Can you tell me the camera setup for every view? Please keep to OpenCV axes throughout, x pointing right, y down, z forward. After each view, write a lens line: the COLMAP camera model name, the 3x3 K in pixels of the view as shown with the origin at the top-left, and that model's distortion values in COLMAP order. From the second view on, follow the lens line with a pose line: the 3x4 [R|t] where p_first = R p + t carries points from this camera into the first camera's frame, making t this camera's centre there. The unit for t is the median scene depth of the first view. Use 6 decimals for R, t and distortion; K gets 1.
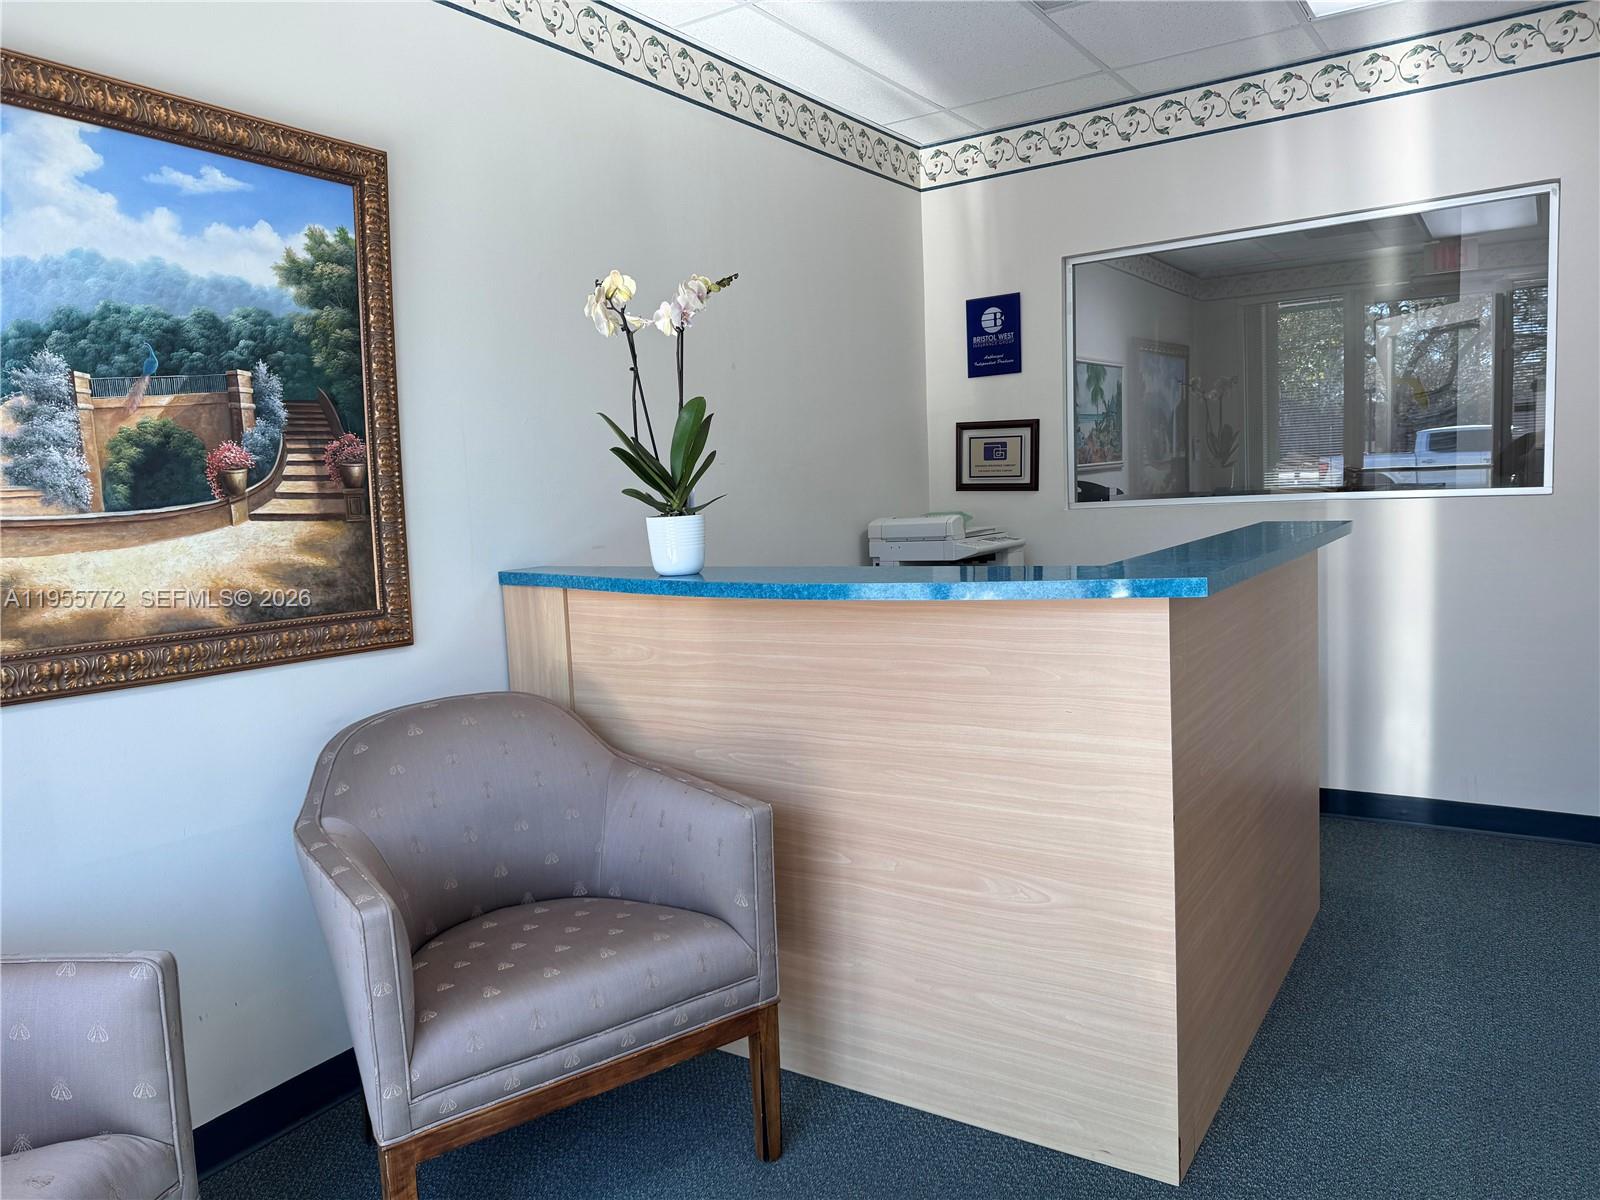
lens RADIAL K [[1117.9, 0, 795.1], [0, 1117.9, 594.1], [0, 0, 1]] dist [0.078122, -0.075168]
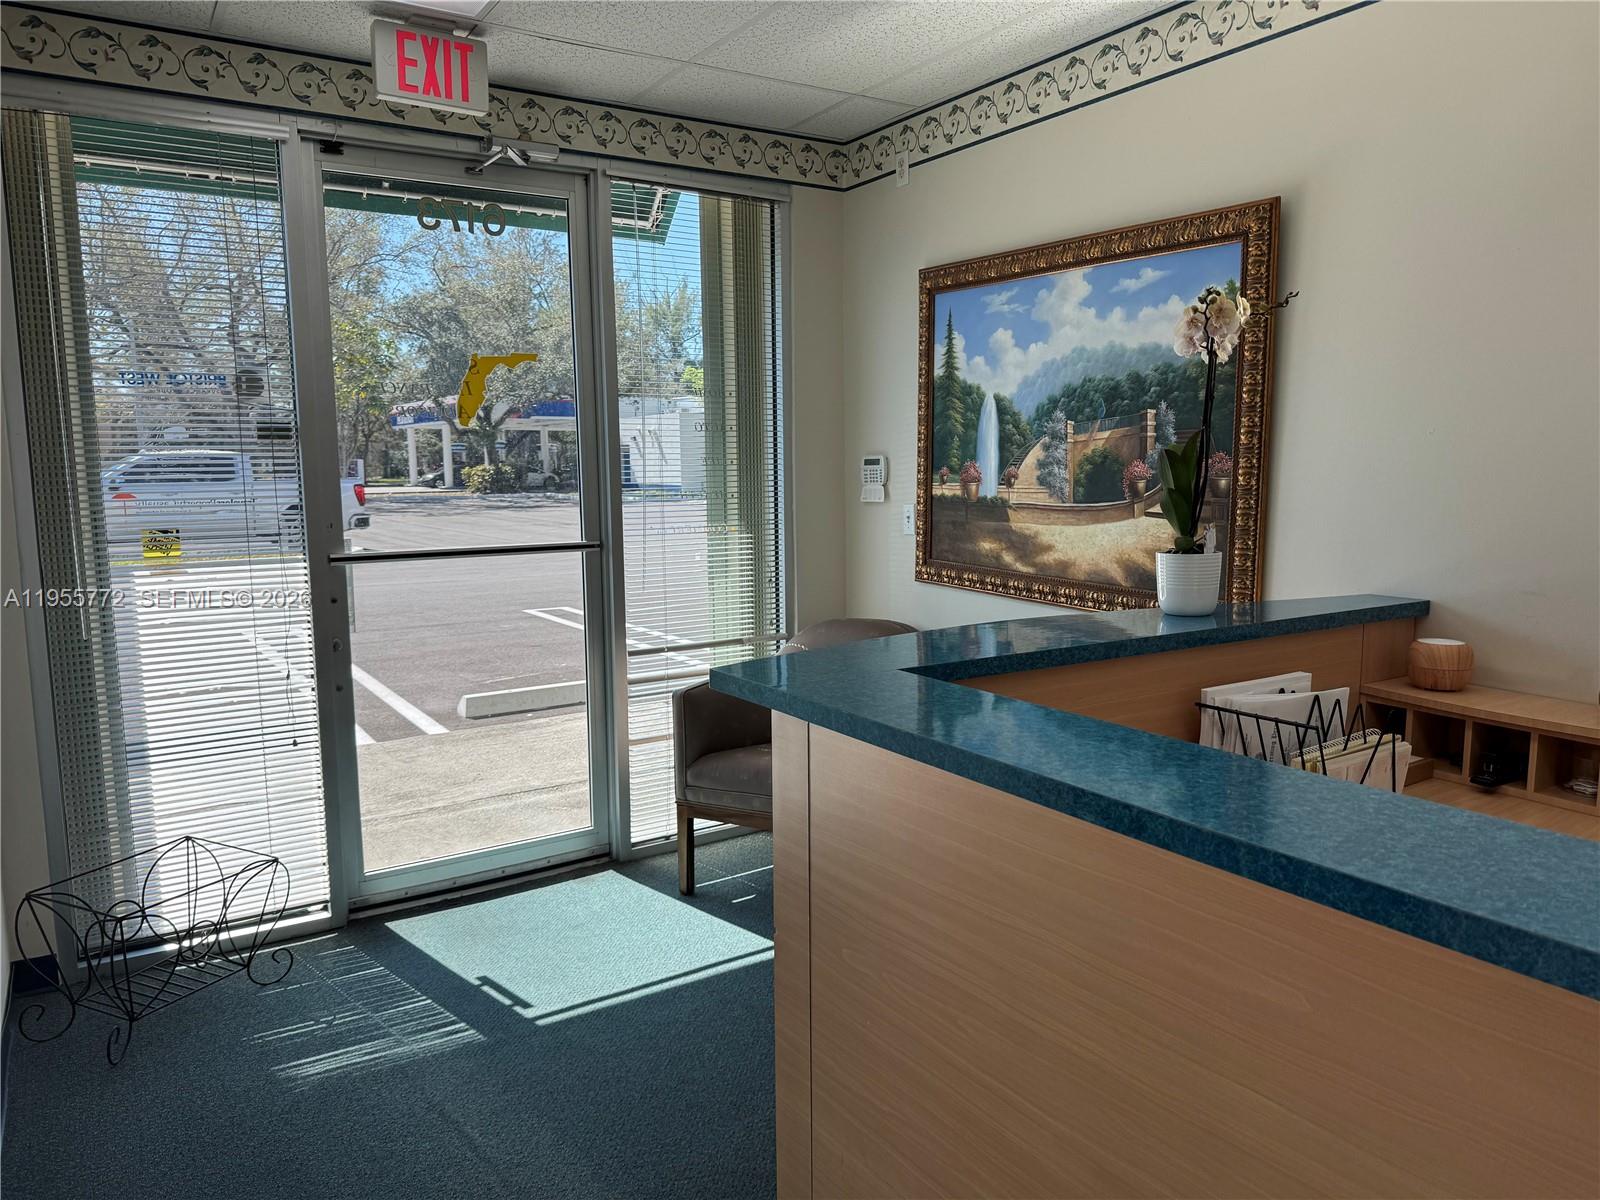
lens RADIAL K [[1117.9, 0, 795.1], [0, 1117.9, 594.1], [0, 0, 1]] dist [0.078122, -0.075168]
pose [[-0.403529, 0.161648, -0.900575, 0.944452], [-0.062225, 0.977143, 0.203273, -0.222326], [0.912849, 0.138065, -0.384247, 1.127966]]
